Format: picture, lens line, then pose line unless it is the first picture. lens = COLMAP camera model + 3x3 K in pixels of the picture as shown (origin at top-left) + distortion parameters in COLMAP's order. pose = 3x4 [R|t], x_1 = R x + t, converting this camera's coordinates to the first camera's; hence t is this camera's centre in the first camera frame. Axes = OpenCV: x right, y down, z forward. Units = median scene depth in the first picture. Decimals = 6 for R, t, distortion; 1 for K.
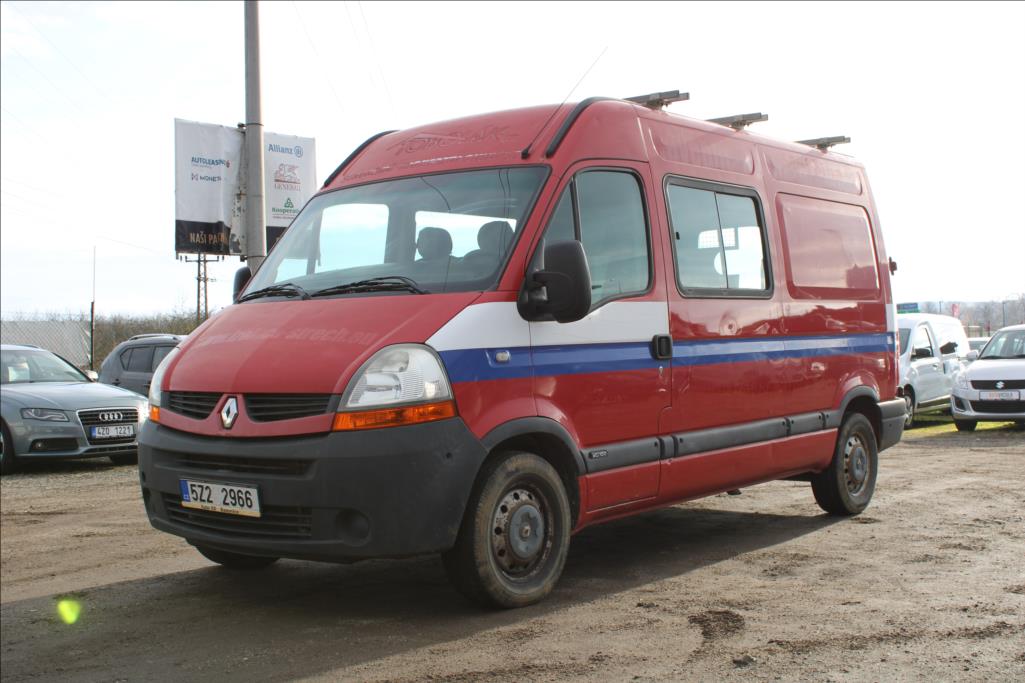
lens RADIAL K [[1243.8, 0, 512.5], [0, 1243.8, 341.5], [0, 0, 1]] dist [-0.094225, 0.005749]
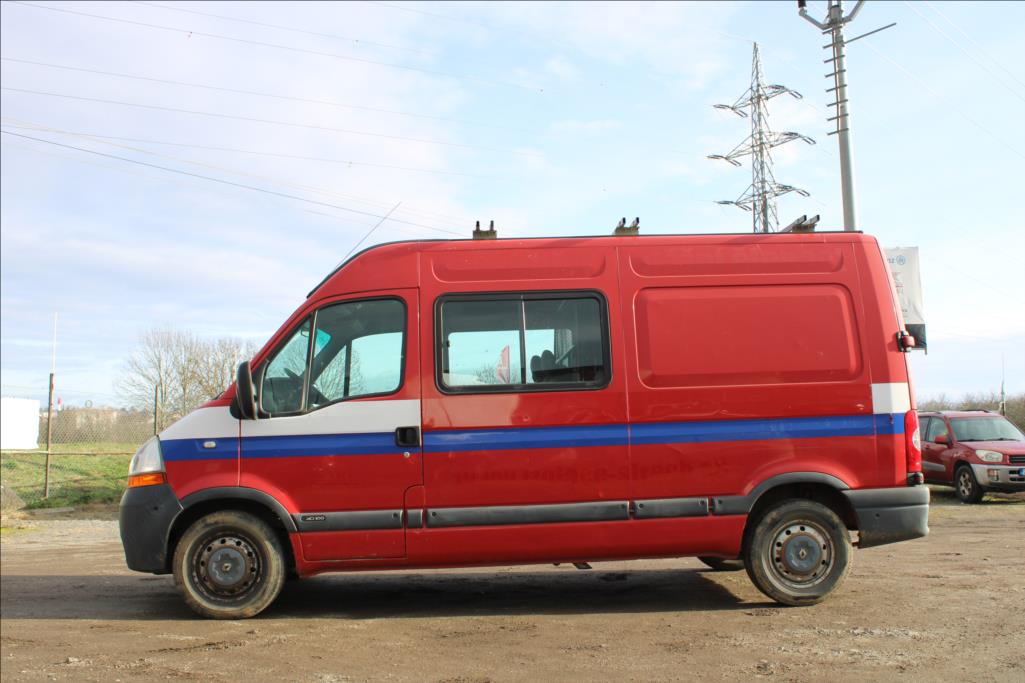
lens RADIAL K [[862.0, 0, 512.5], [0, 862.0, 341.5], [0, 0, 1]] dist [-0.083604, 0.009471]
pose [[0.631131, -0.076054, -0.771939, 0.940340], [0.017536, 0.996326, -0.083824, -0.017499], [0.775478, 0.039367, 0.630146, 0.592200]]
